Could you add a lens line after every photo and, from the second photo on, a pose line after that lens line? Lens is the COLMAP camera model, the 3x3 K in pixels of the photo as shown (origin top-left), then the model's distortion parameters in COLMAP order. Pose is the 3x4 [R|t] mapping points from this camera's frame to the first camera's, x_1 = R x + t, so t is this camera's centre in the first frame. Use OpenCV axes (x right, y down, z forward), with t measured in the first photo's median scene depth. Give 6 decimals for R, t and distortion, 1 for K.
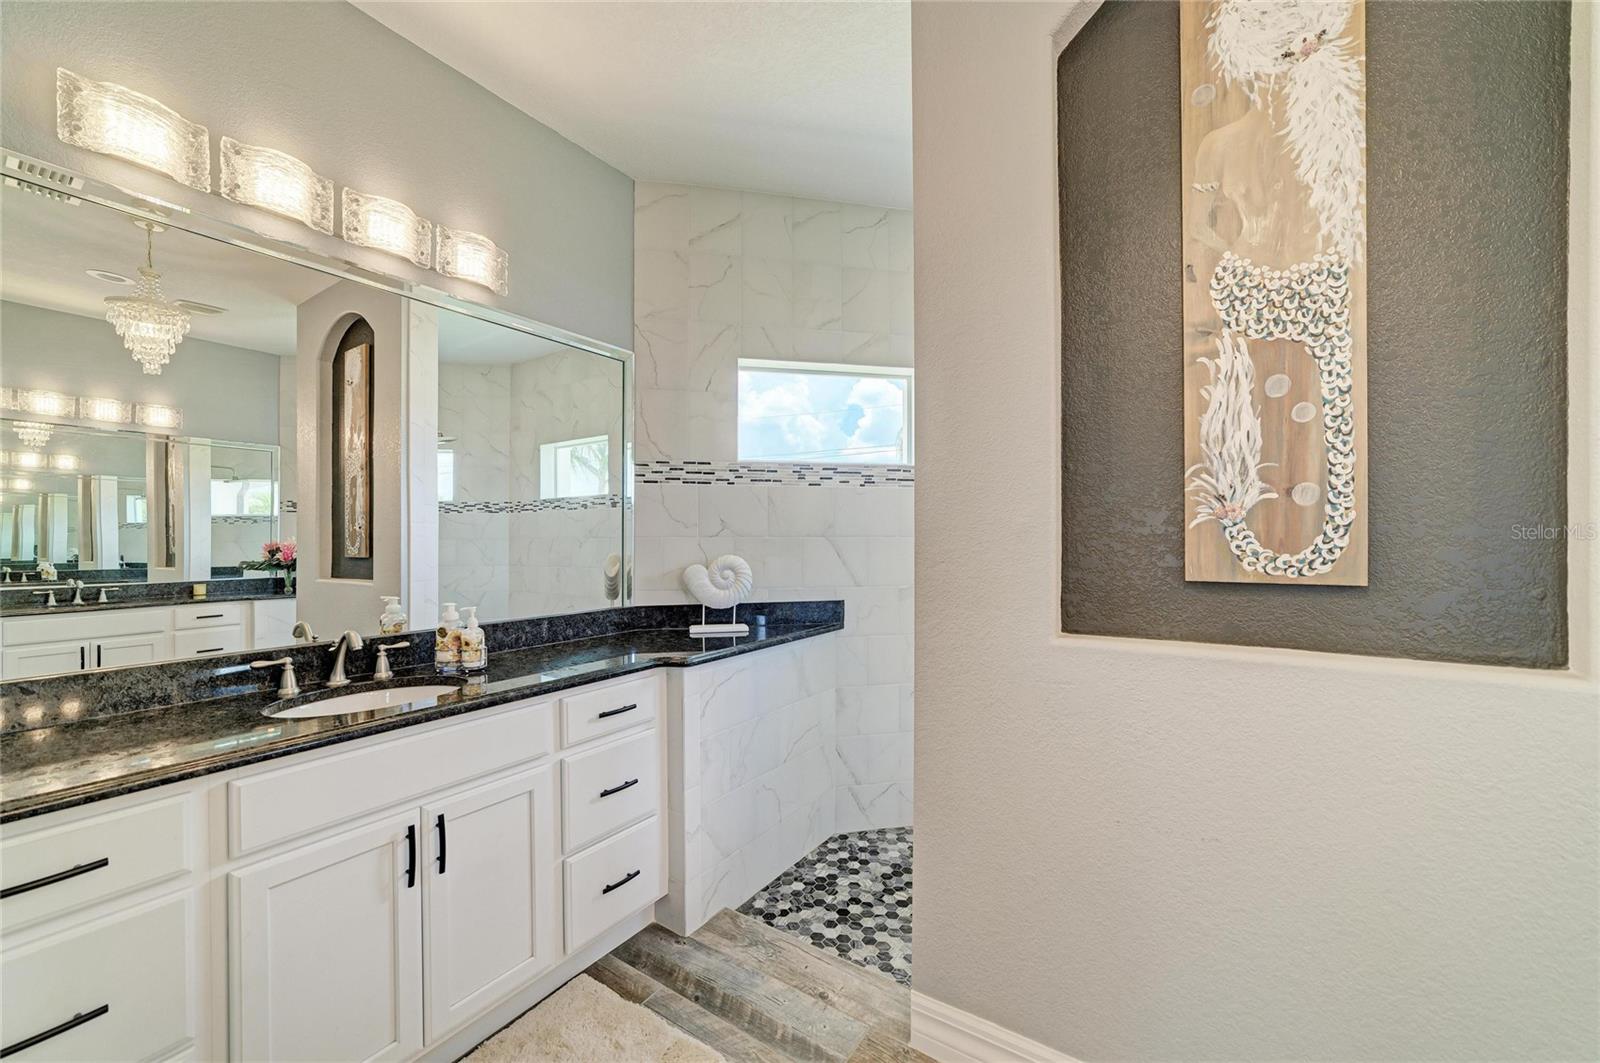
lens RADIAL K [[623.0, 0, 805.1], [0, 623.0, 536.8], [0, 0, 1]] dist [-0.012176, 0.004531]
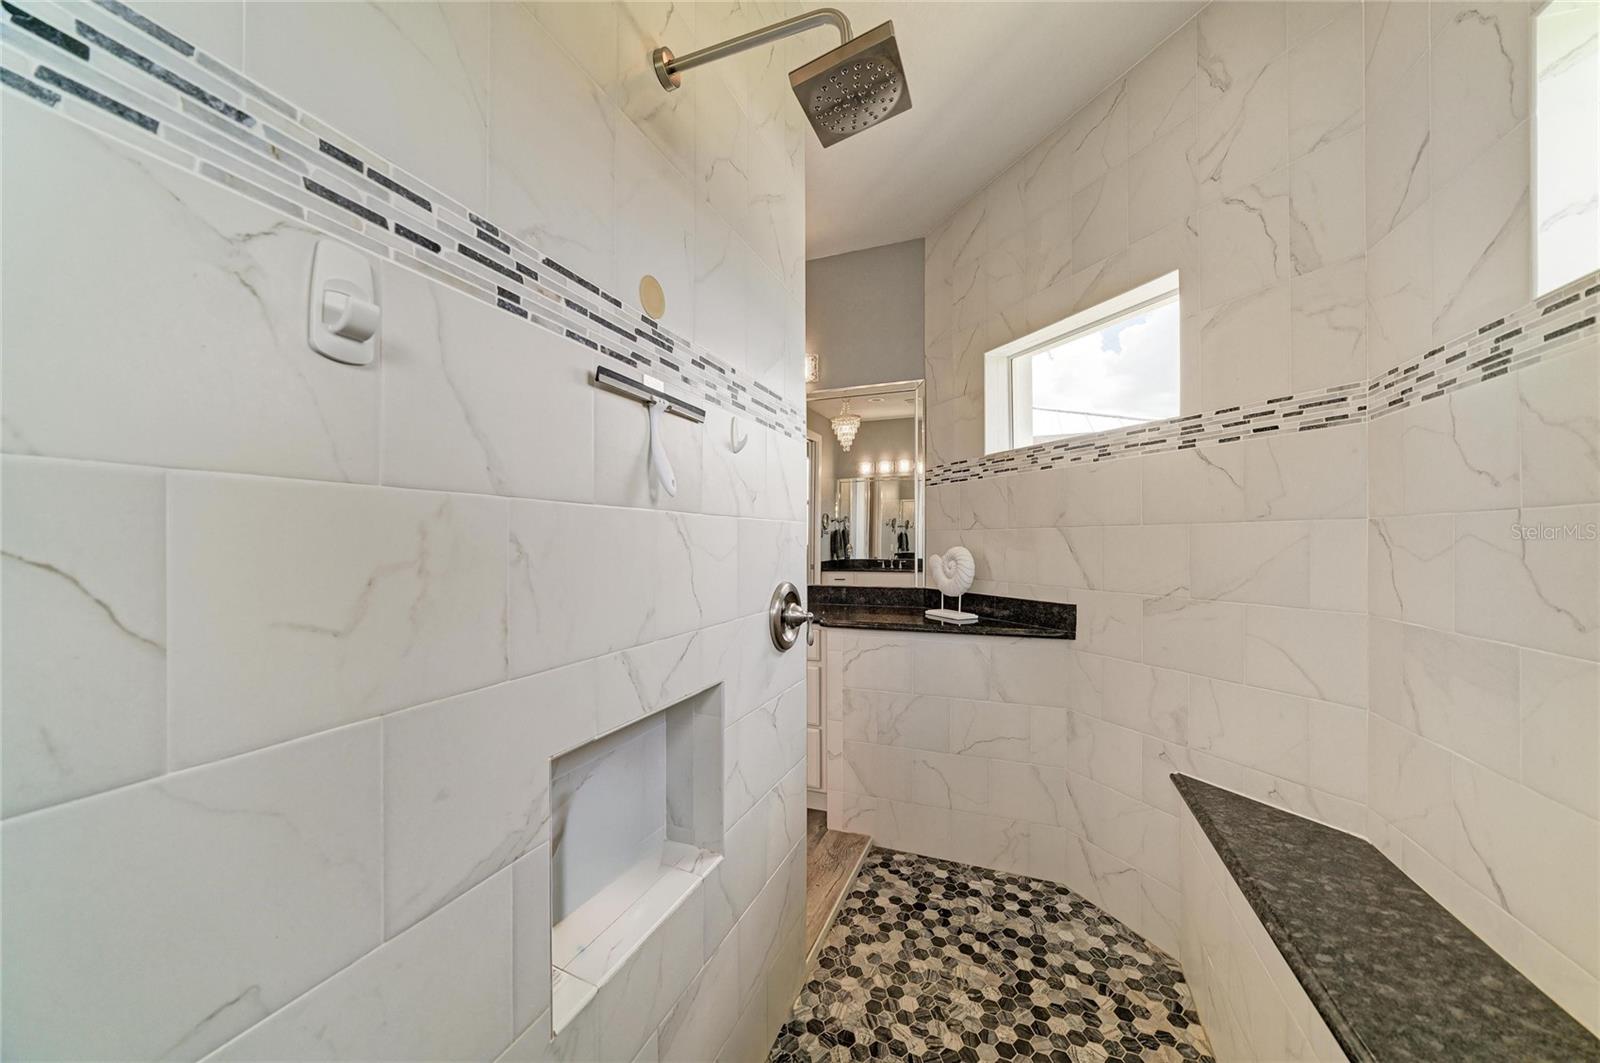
lens RADIAL K [[586.2, 0, 796.9], [0, 586.2, 533.8], [0, 0, 1]] dist [-0.015403, 0.004202]
pose [[0.180590, -0.008533, -0.983521, 0.830821], [0.010491, 0.999922, -0.006749, 0.011510], [0.983503, -0.009100, 0.180665, 0.564826]]
